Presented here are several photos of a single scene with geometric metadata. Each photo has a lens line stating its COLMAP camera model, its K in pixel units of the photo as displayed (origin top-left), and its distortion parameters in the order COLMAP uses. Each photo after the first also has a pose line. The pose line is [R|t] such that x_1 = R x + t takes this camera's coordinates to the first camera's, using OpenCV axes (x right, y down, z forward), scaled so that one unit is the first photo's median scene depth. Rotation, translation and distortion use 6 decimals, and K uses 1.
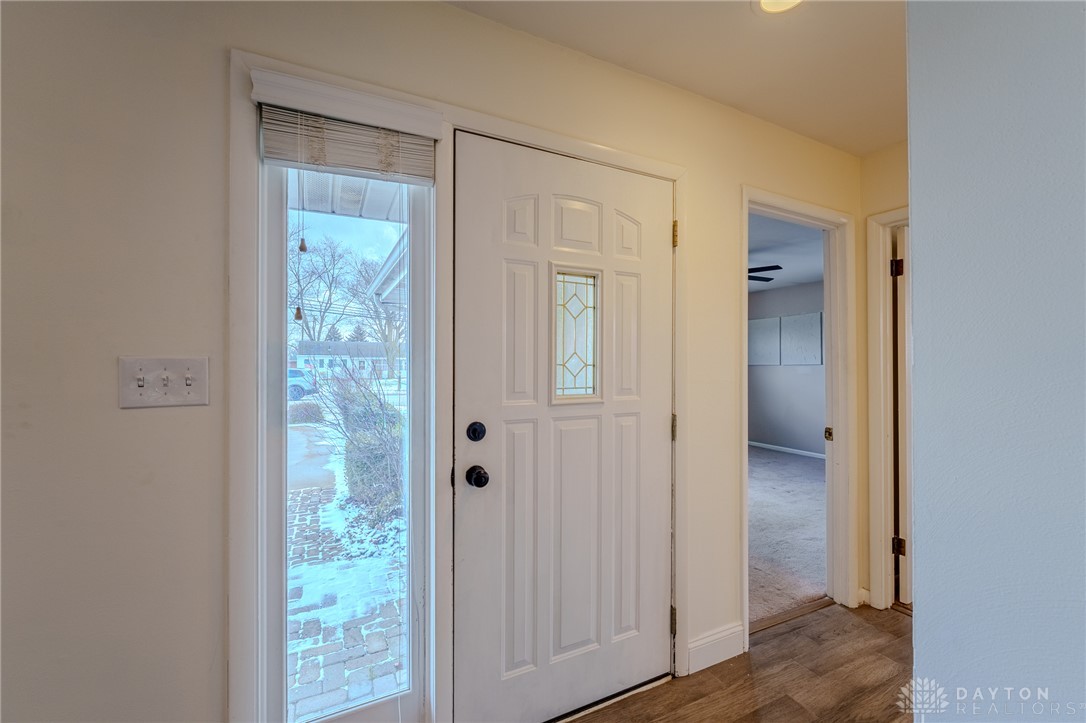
lens RADIAL K [[437.1, 0, 539.3], [0, 437.1, 363.4], [0, 0, 1]] dist [-0.002690, -0.000485]
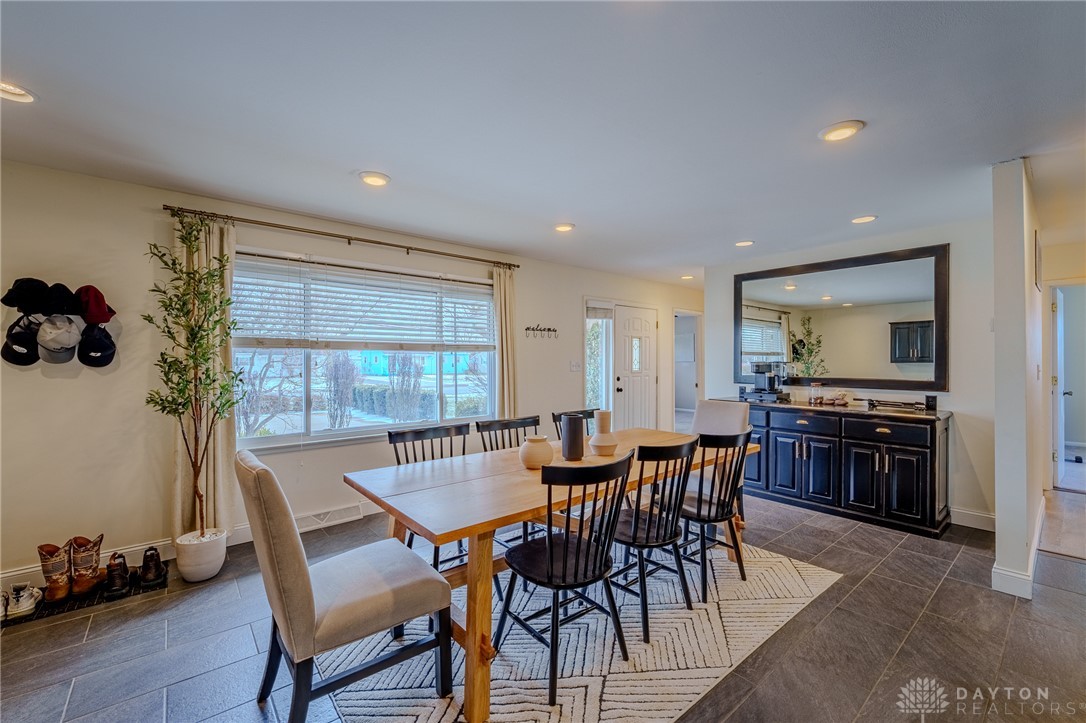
lens RADIAL K [[437.1, 0, 547.3], [0, 437.1, 362.7], [0, 0, 1]] dist [-0.002690, -0.000485]
pose [[0.969523, -0.004854, 0.244952, -1.424949], [0.002912, 0.999961, 0.008291, -0.023728], [-0.244983, -0.007325, 0.969500, -2.215244]]
